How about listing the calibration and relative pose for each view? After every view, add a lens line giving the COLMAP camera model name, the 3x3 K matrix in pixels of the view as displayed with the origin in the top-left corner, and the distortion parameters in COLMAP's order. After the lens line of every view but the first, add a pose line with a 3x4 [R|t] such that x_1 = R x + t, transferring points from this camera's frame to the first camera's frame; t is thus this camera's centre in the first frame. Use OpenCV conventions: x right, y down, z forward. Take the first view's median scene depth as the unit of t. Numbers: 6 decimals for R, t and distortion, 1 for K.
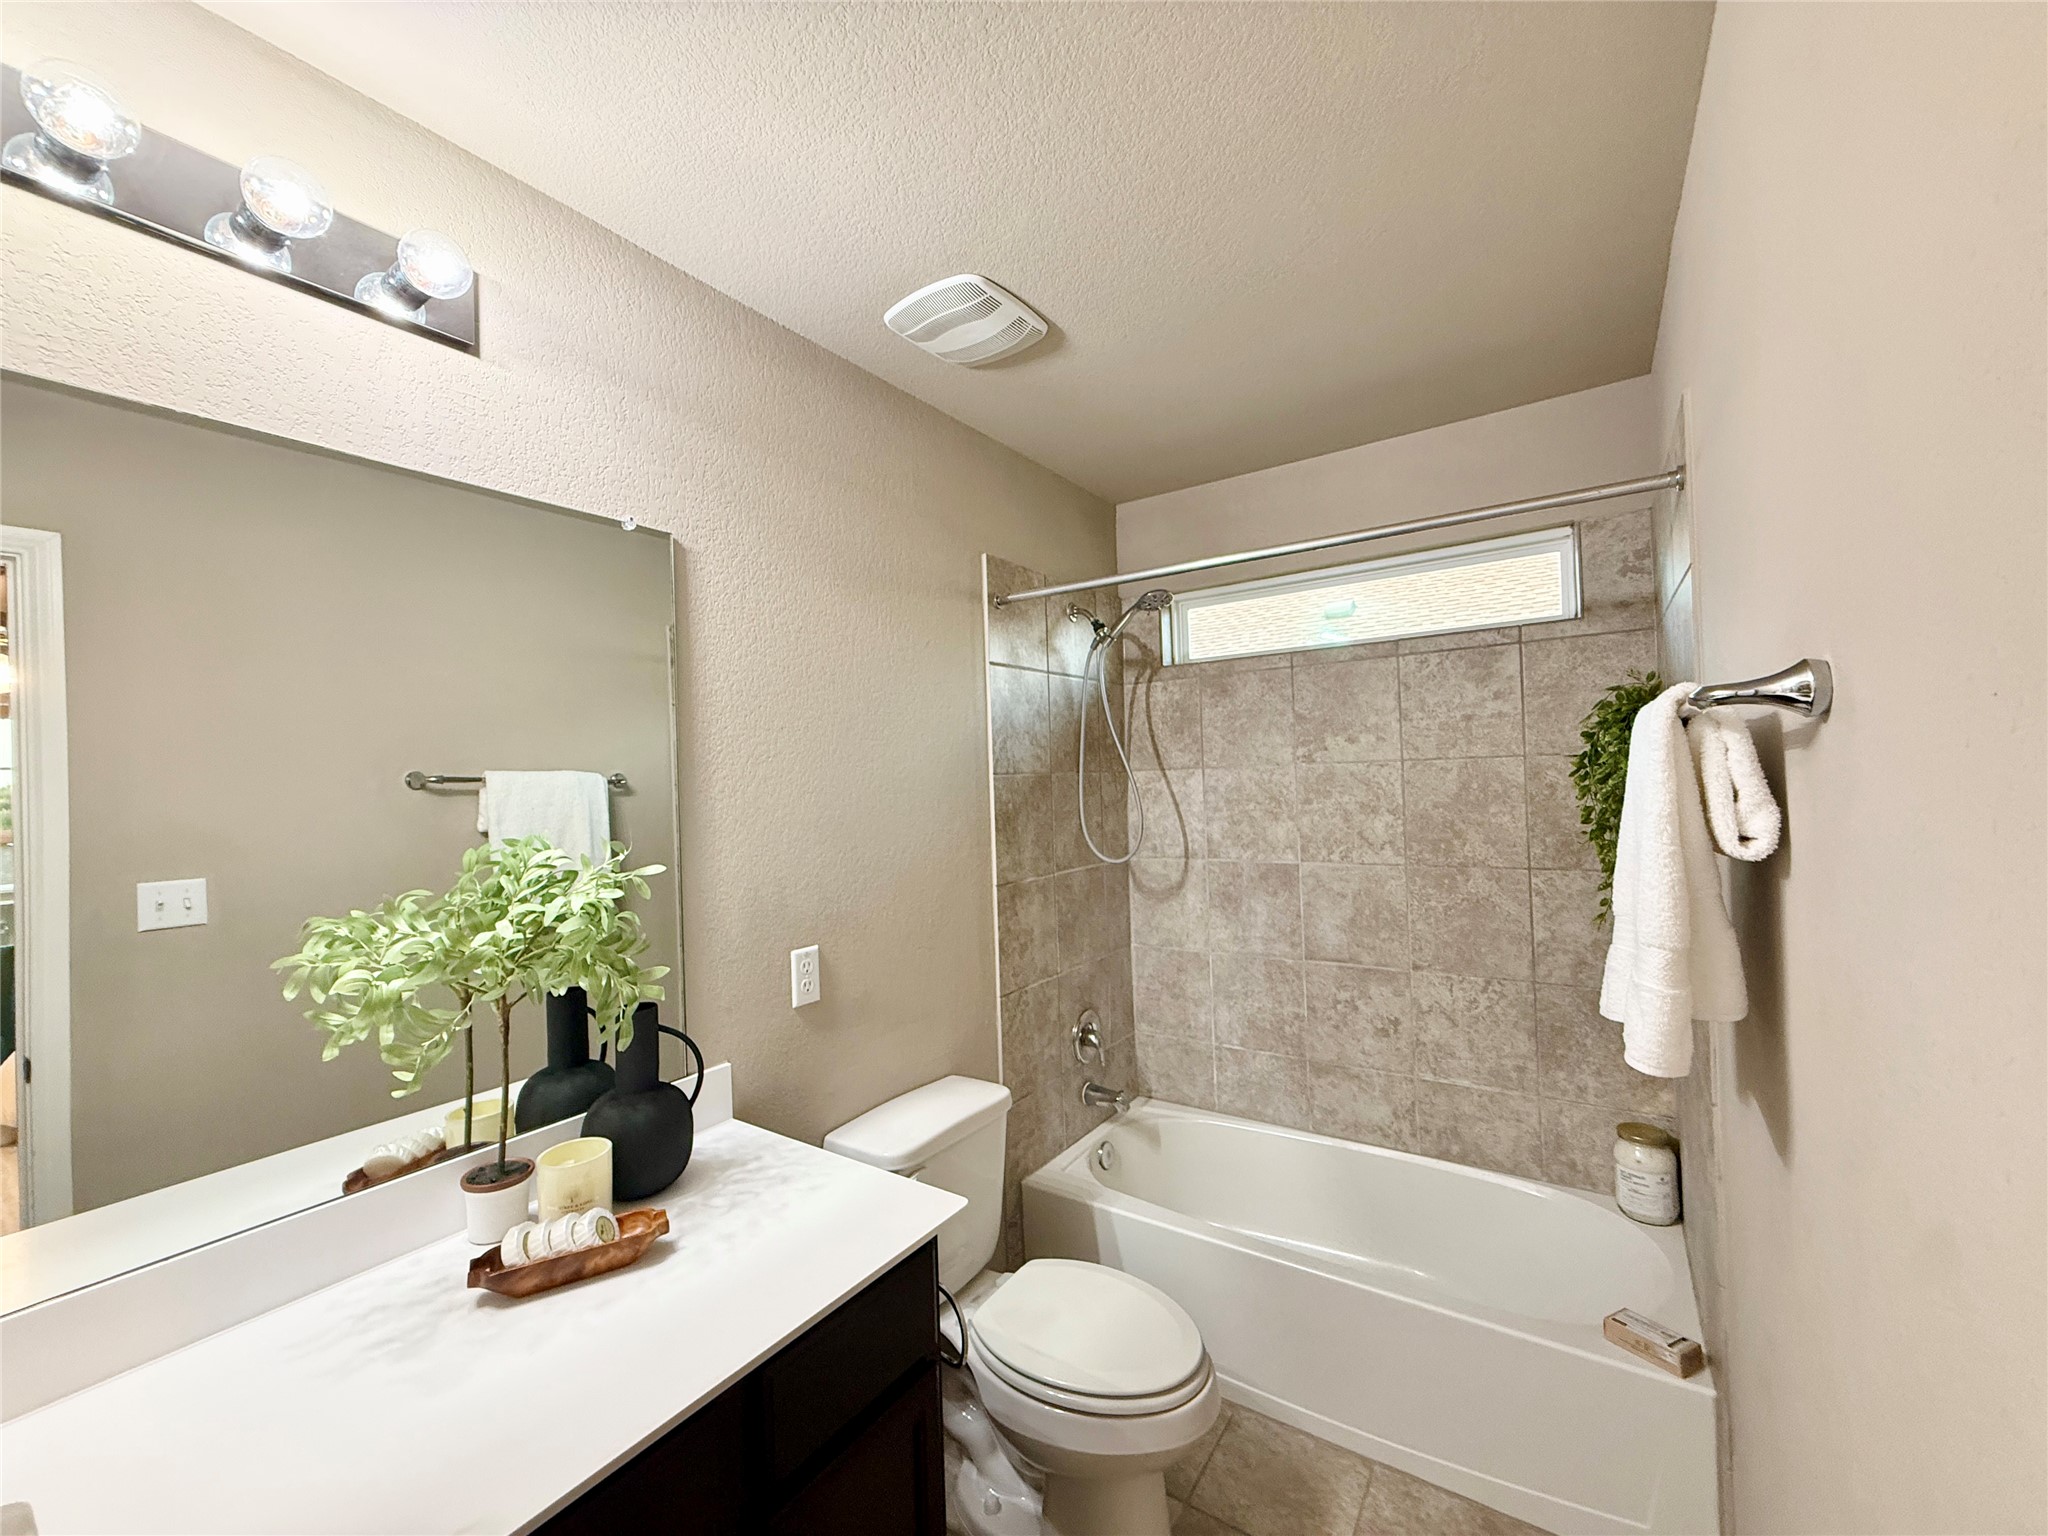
lens RADIAL K [[813.3, 0, 1056.8], [0, 813.3, 762.3], [0, 0, 1]] dist [-0.001332, -0.000052]
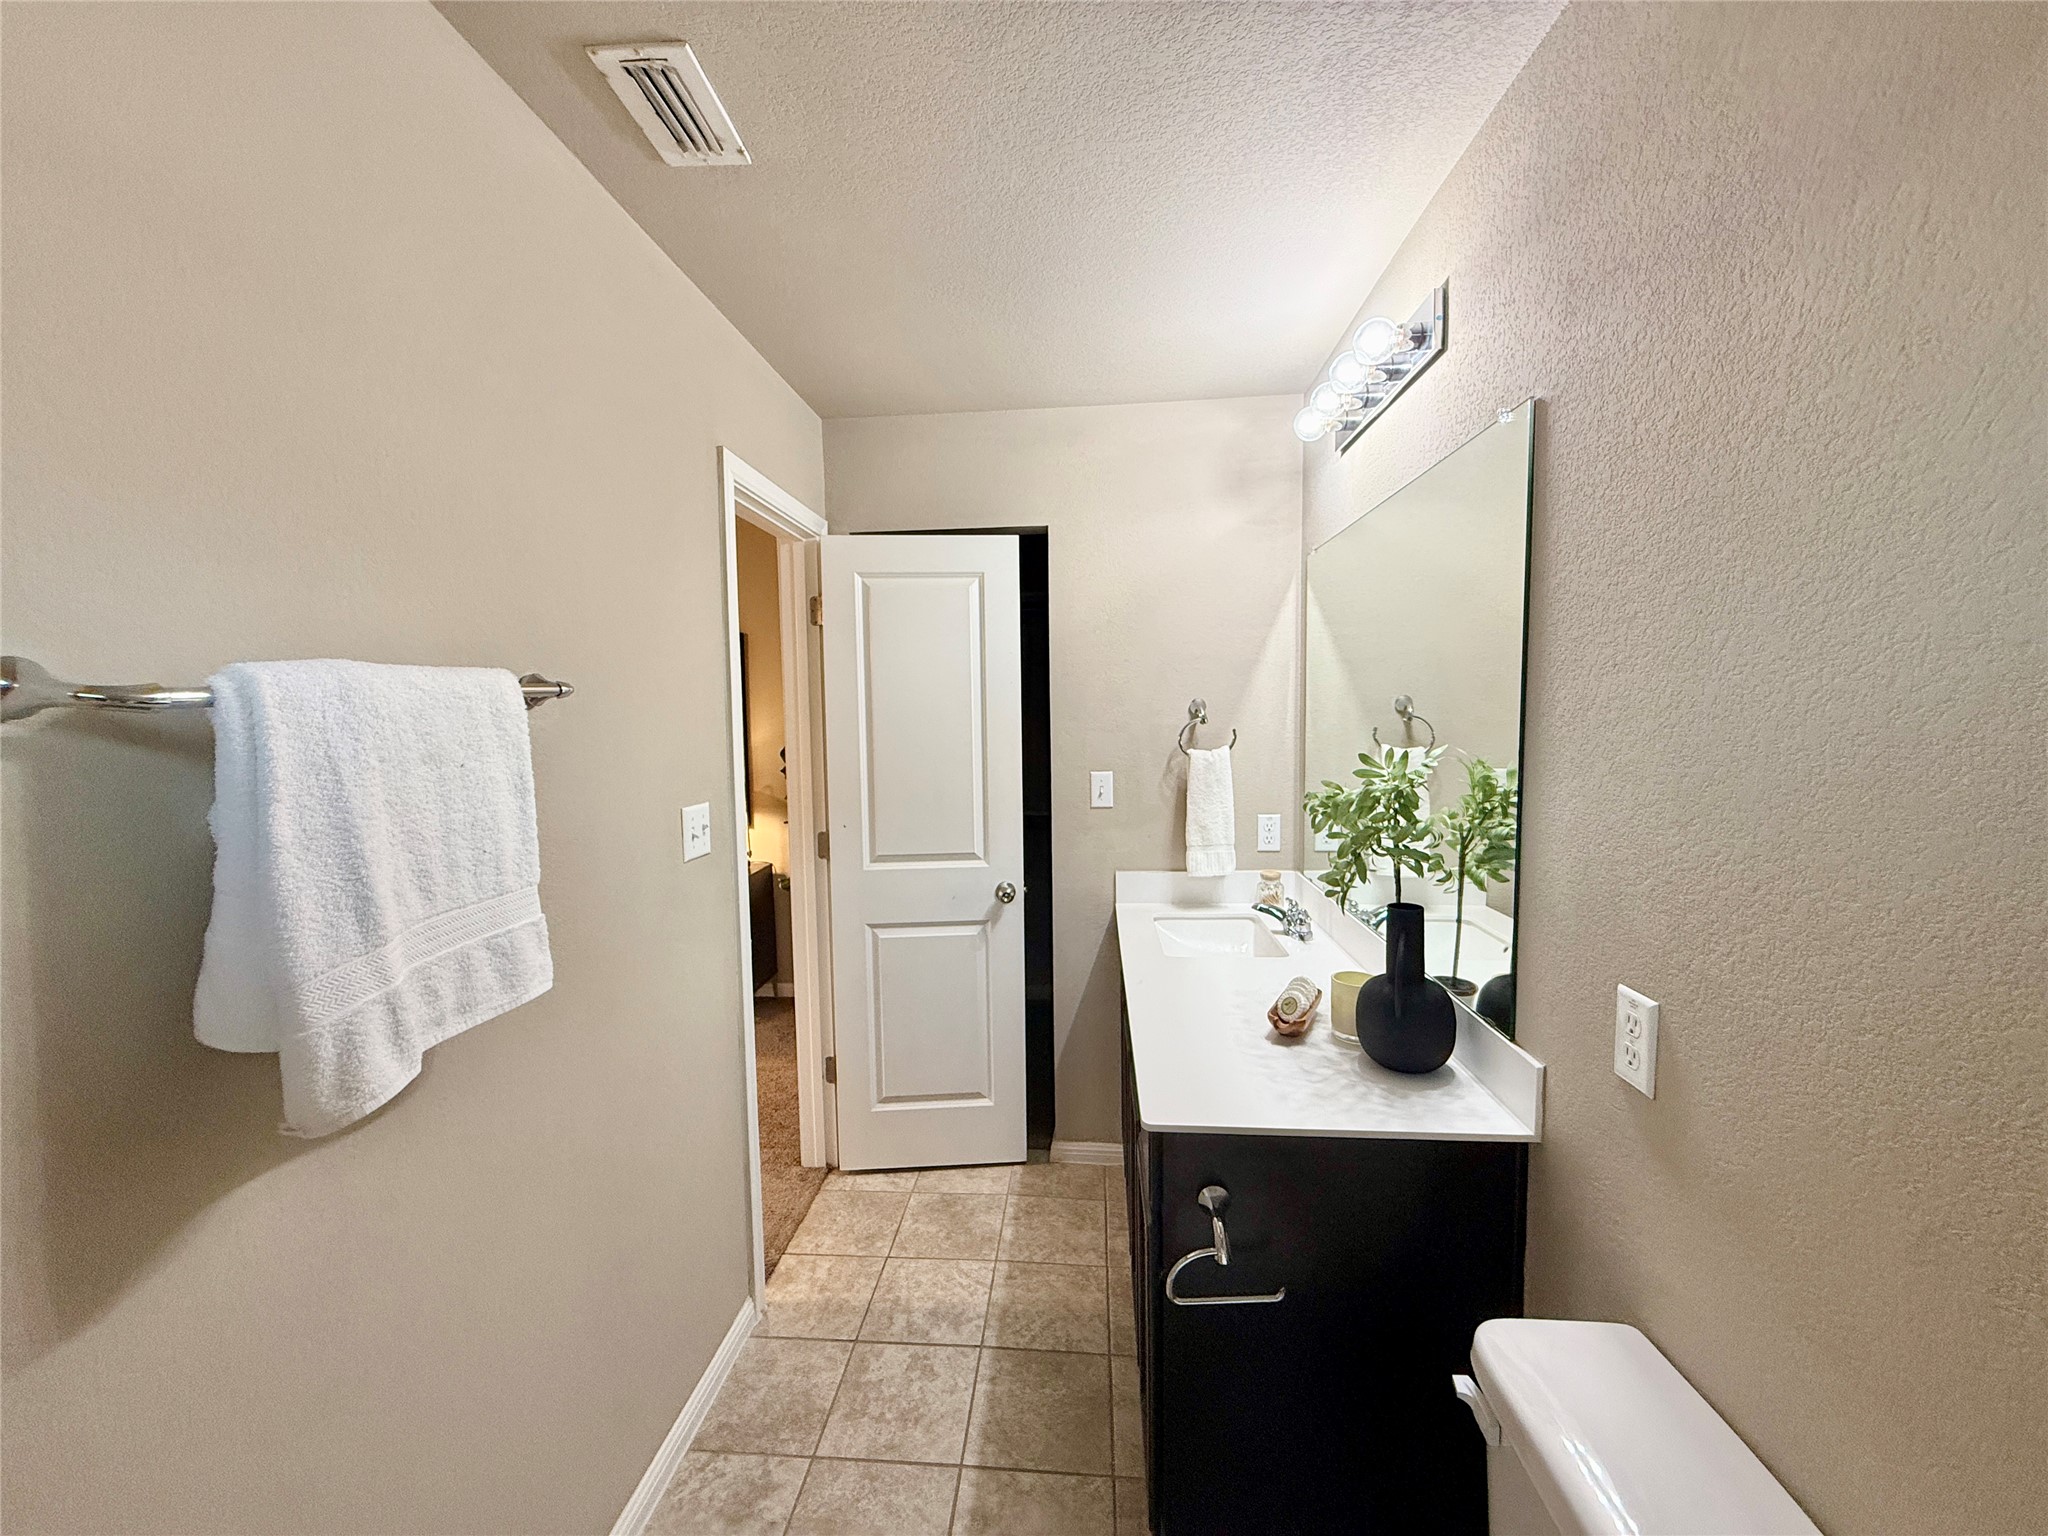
lens RADIAL K [[813.3, 0, 1033.2], [0, 813.3, 773.9], [0, 0, 1]] dist [-0.001332, -0.000052]
pose [[-0.880124, 0.072008, -0.469252, 0.286670], [0.040783, 0.996244, 0.076385, 0.009456], [0.472989, 0.048090, -0.879755, 1.120797]]
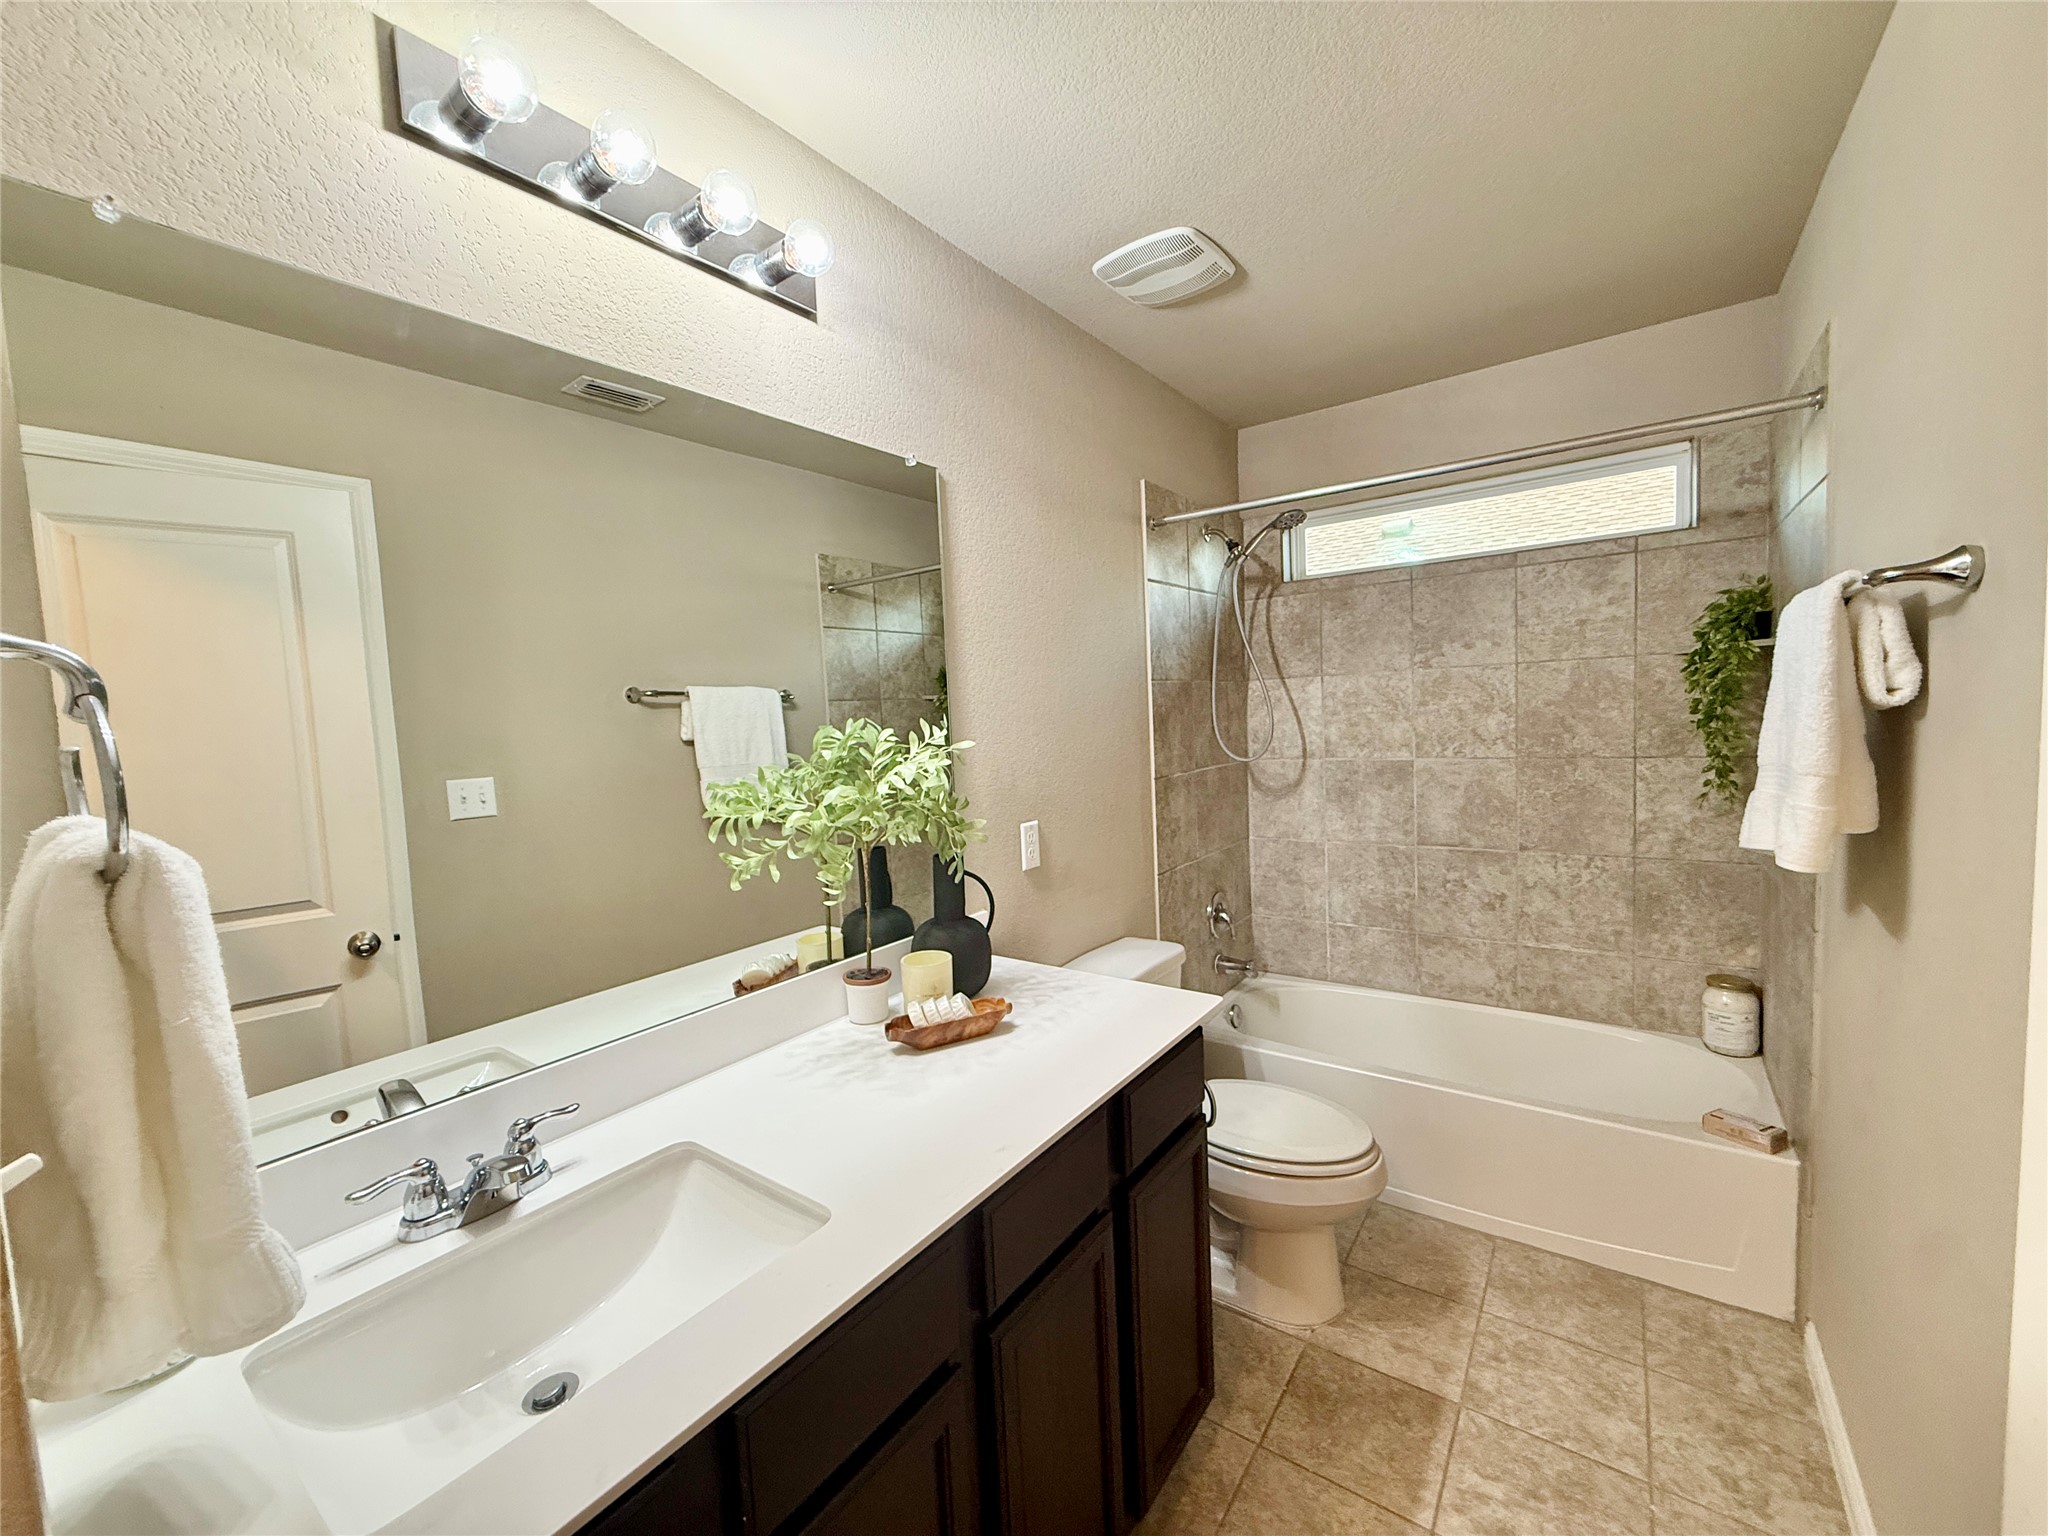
lens RADIAL K [[813.3, 0, 1057.0], [0, 813.3, 764.2], [0, 0, 1]] dist [-0.001332, -0.000052]
pose [[0.999422, -0.011790, -0.031898, -0.198766], [0.014540, 0.996066, 0.087410, 0.034541], [0.030742, -0.087823, 0.995662, -0.155011]]
